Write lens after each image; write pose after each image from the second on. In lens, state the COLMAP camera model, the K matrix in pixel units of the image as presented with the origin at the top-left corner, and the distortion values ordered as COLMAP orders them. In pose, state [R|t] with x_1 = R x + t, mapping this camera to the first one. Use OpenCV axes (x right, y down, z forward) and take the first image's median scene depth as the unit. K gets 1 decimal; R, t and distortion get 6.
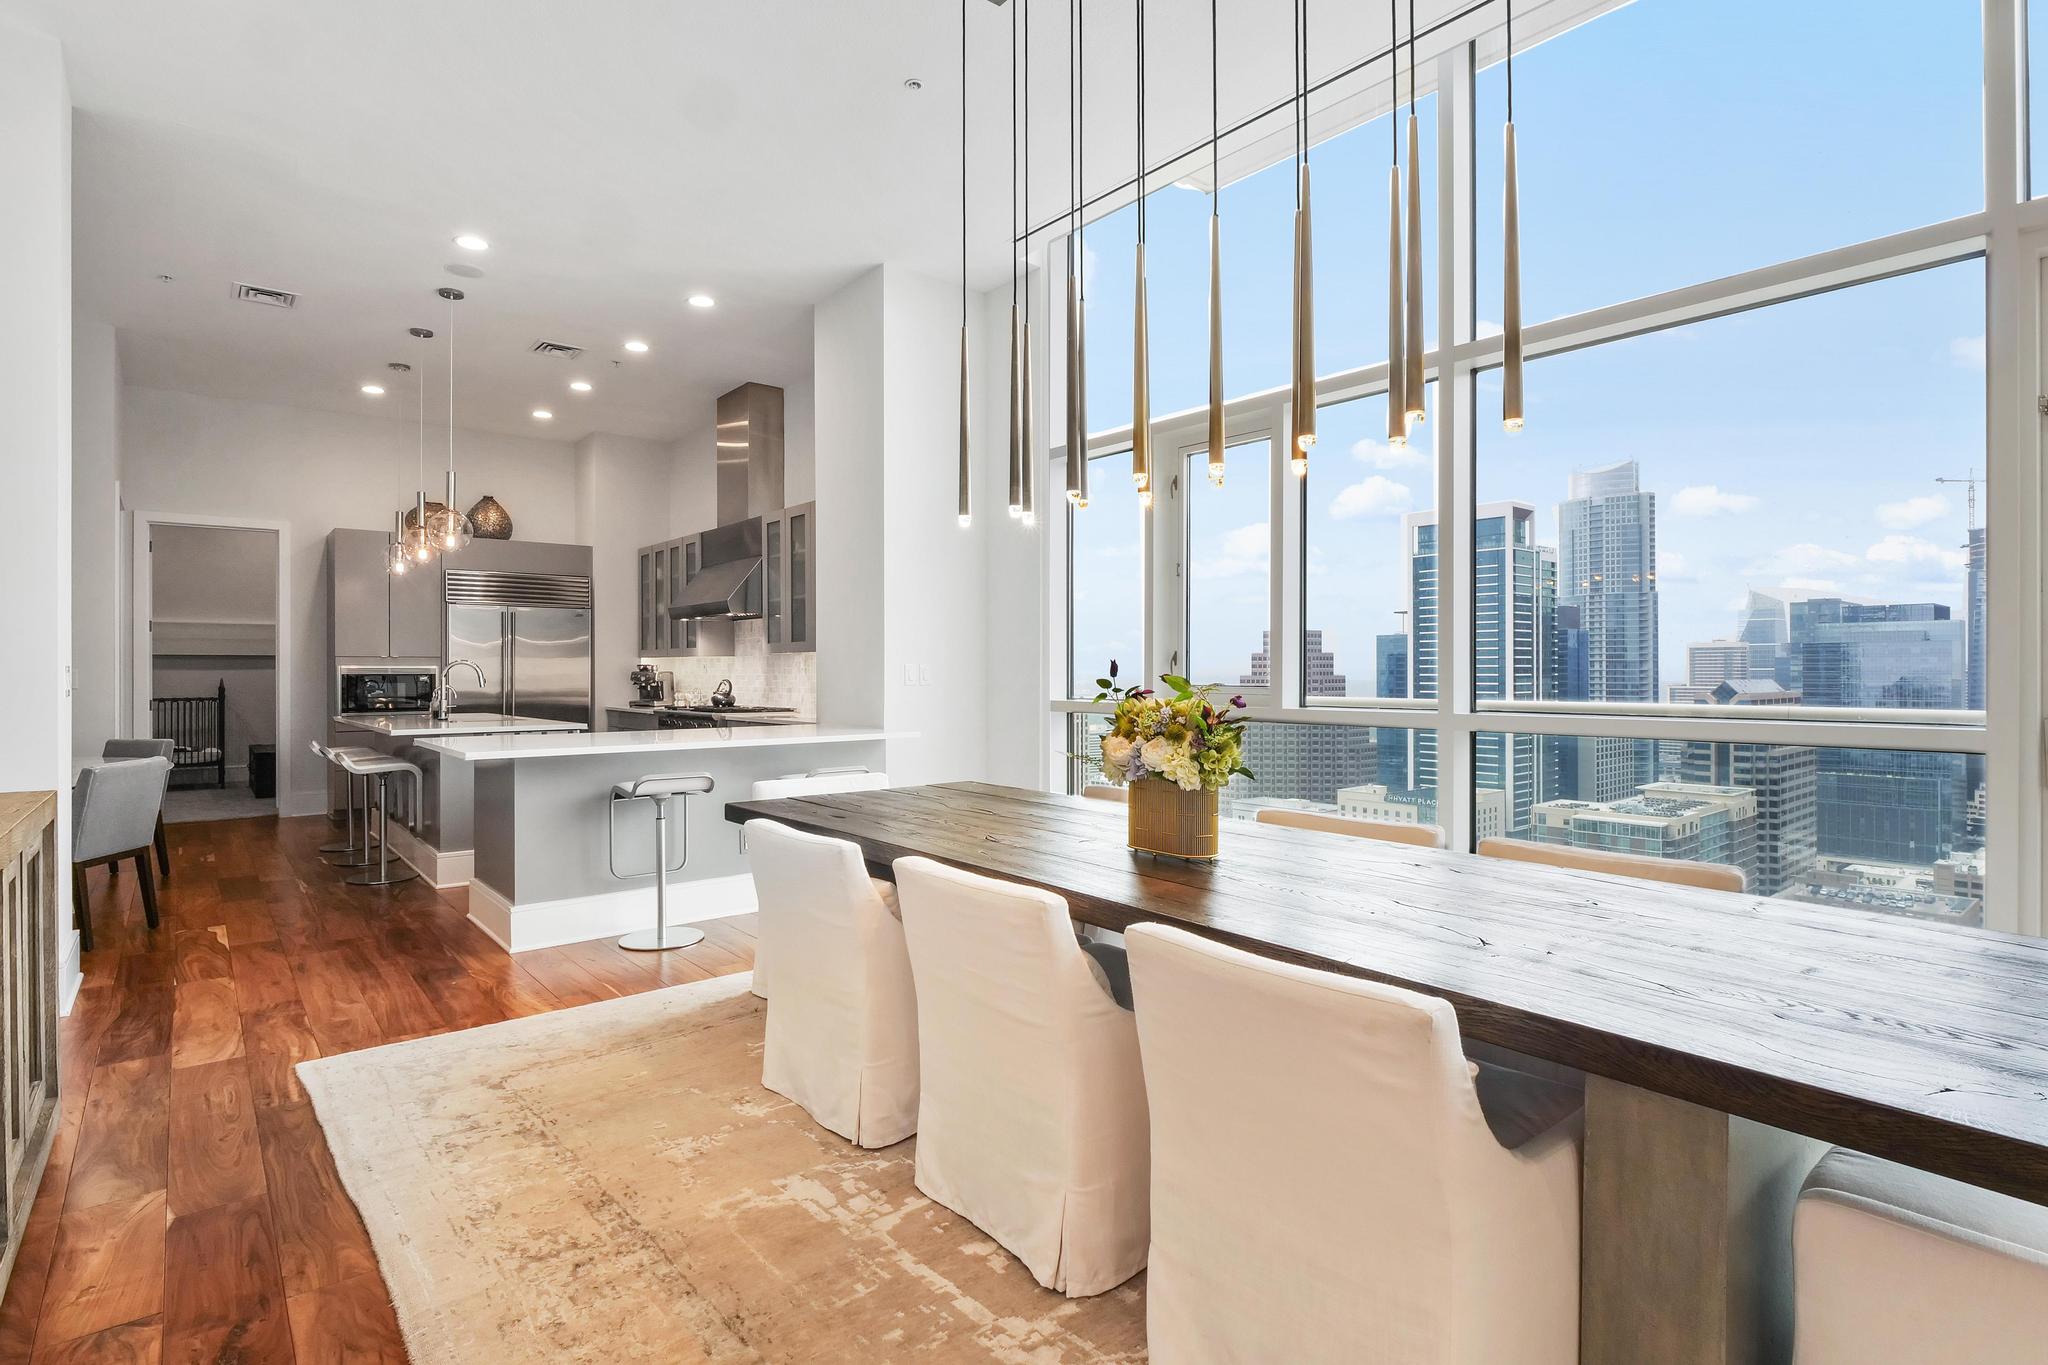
lens RADIAL K [[1015.9, 0, 1020.4], [0, 1015.9, 668.9], [0, 0, 1]] dist [-0.014820, -0.000728]
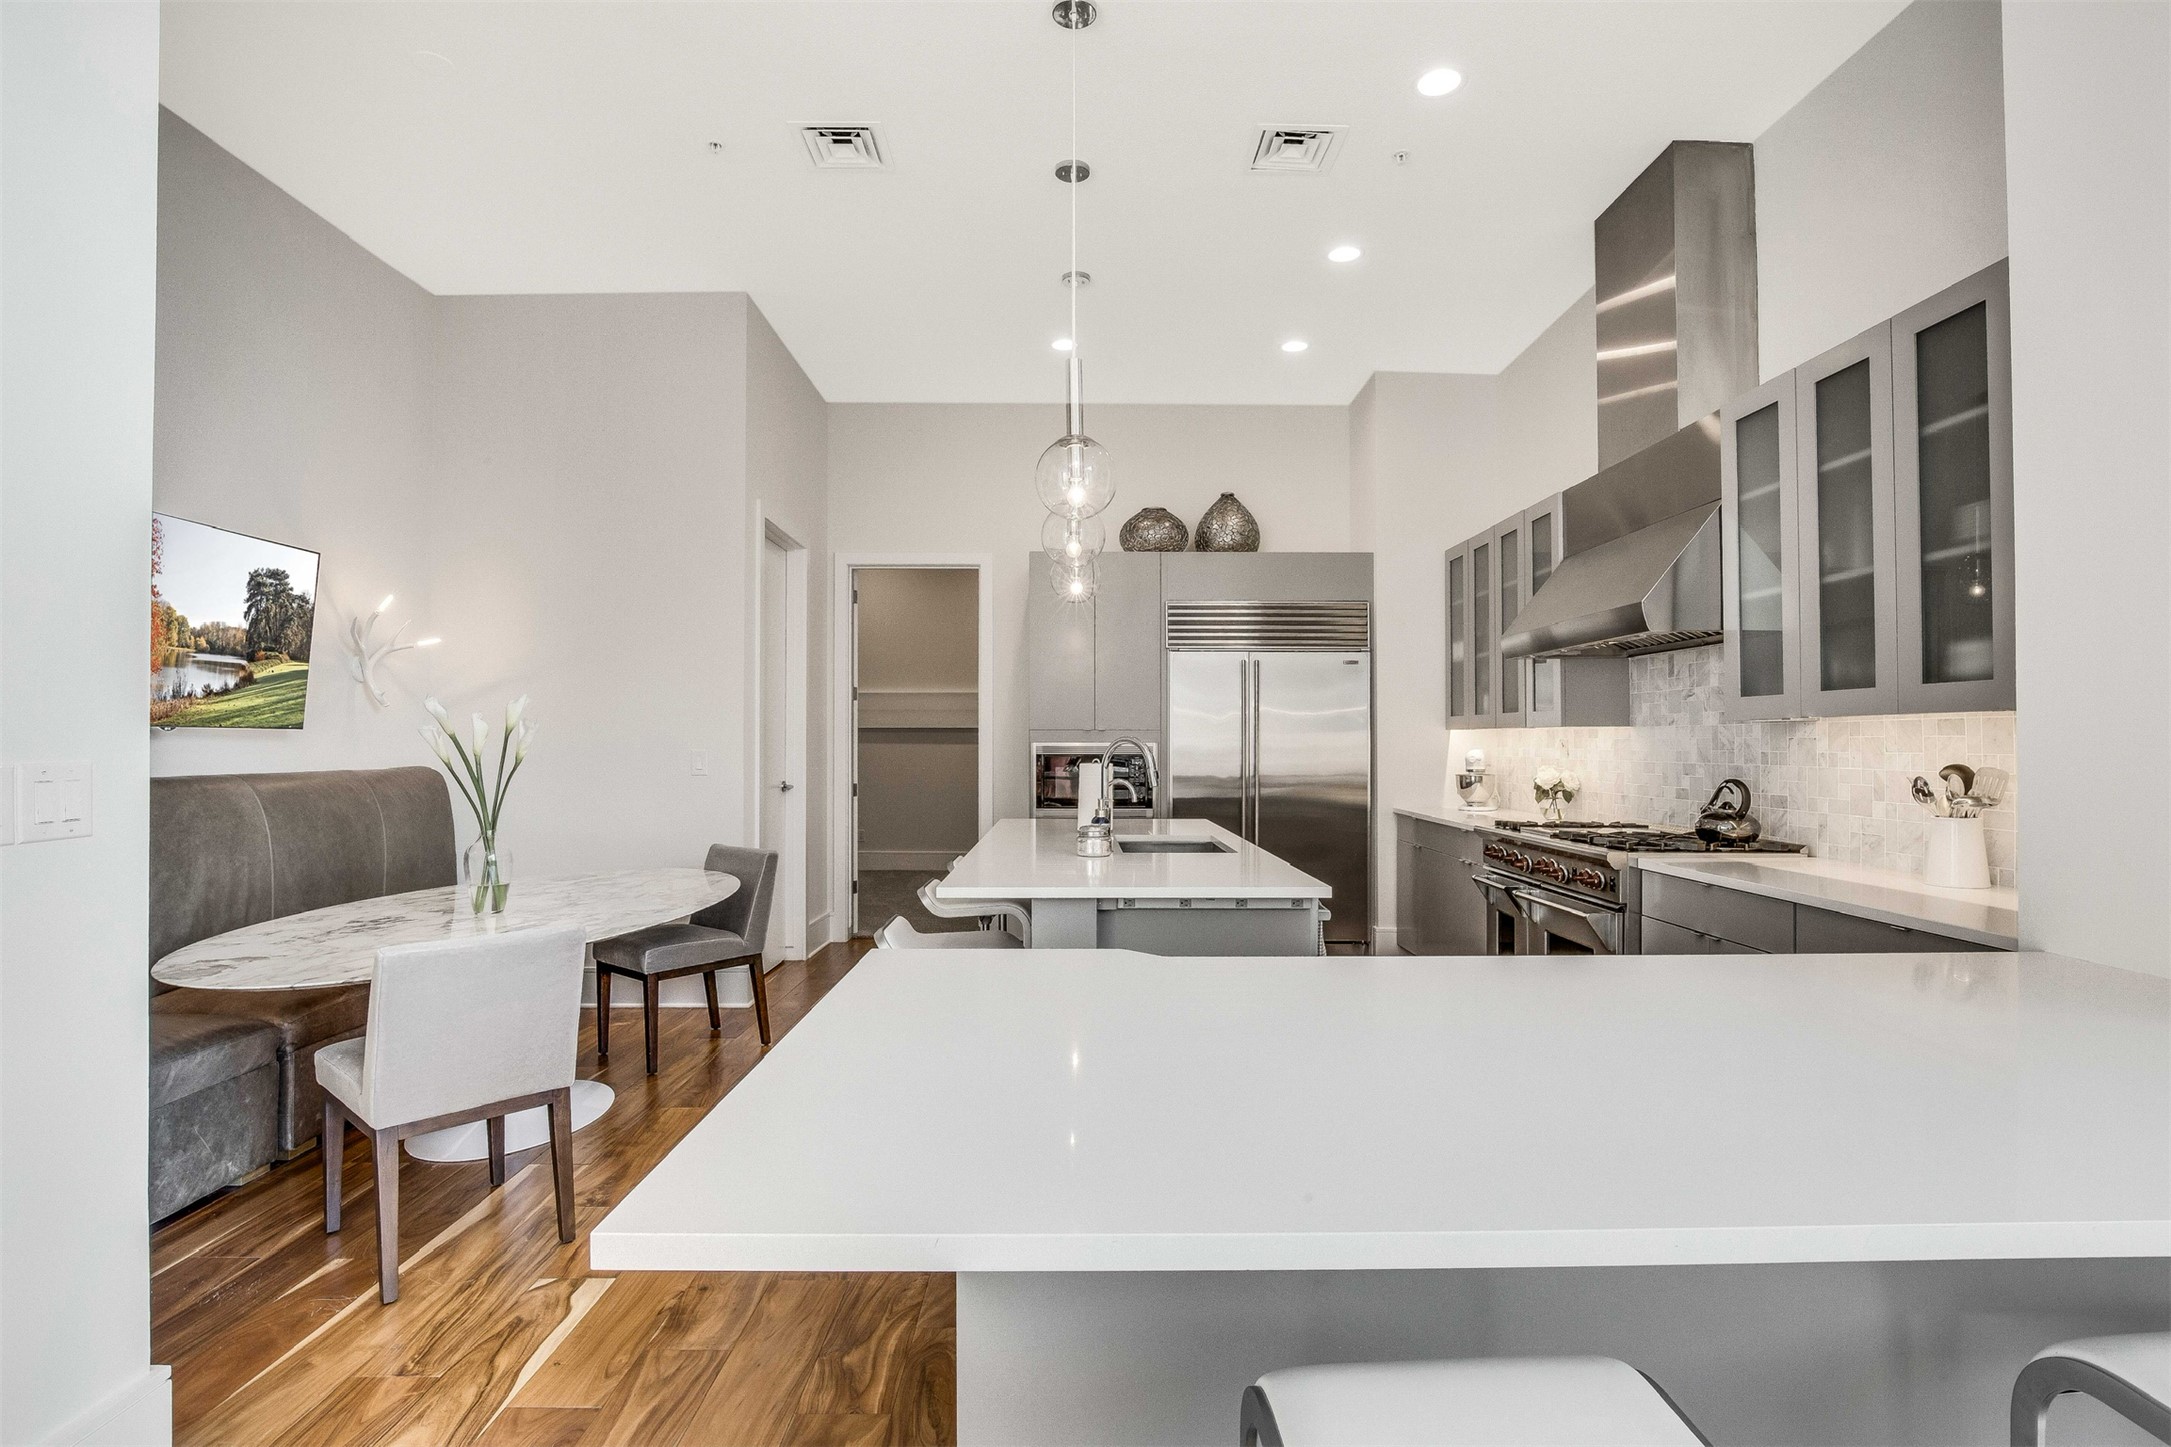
lens RADIAL K [[1077.1, 0, 1085.5], [0, 1077.1, 723.5], [0, 0, 1]] dist [0.000398, 0.000036]
pose [[0.776115, -0.010498, -0.630504, -0.148345], [0.000114, 0.999864, -0.016507, -0.003930], [0.630592, 0.012740, 0.776010, 0.390366]]
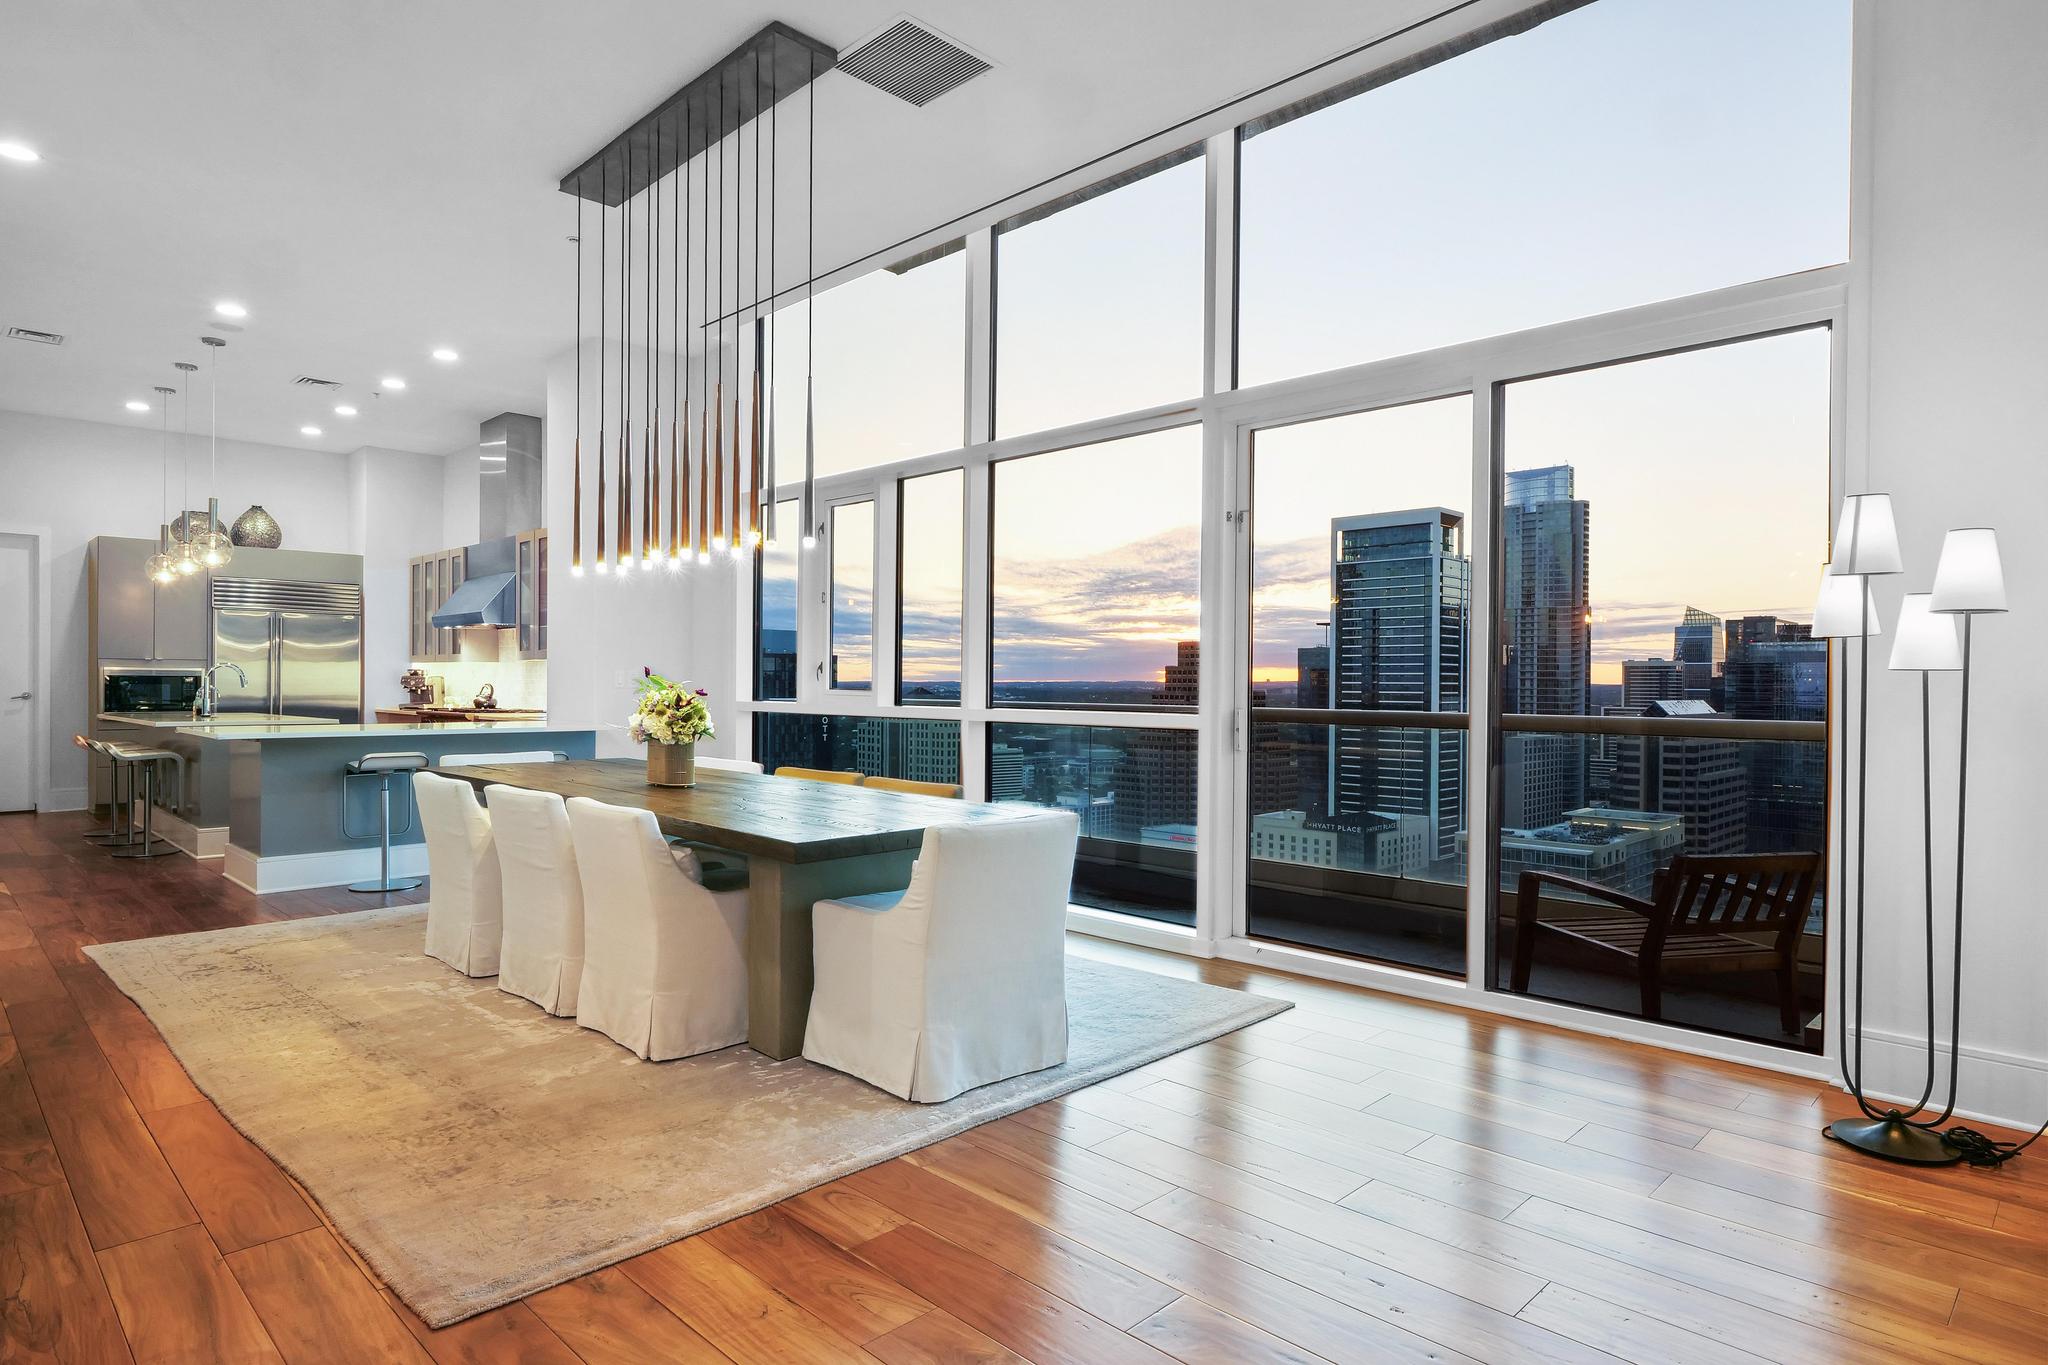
lens RADIAL K [[1138.3, 0, 1022.8], [0, 1138.3, 686.9], [0, 0, 1]] dist [-0.001081, -0.001113]
pose [[0.995350, 0.010144, 0.095788, 0.155691], [-0.010598, 0.999935, 0.004232, 0.002629], [-0.095739, -0.005228, 0.995393, -0.253779]]
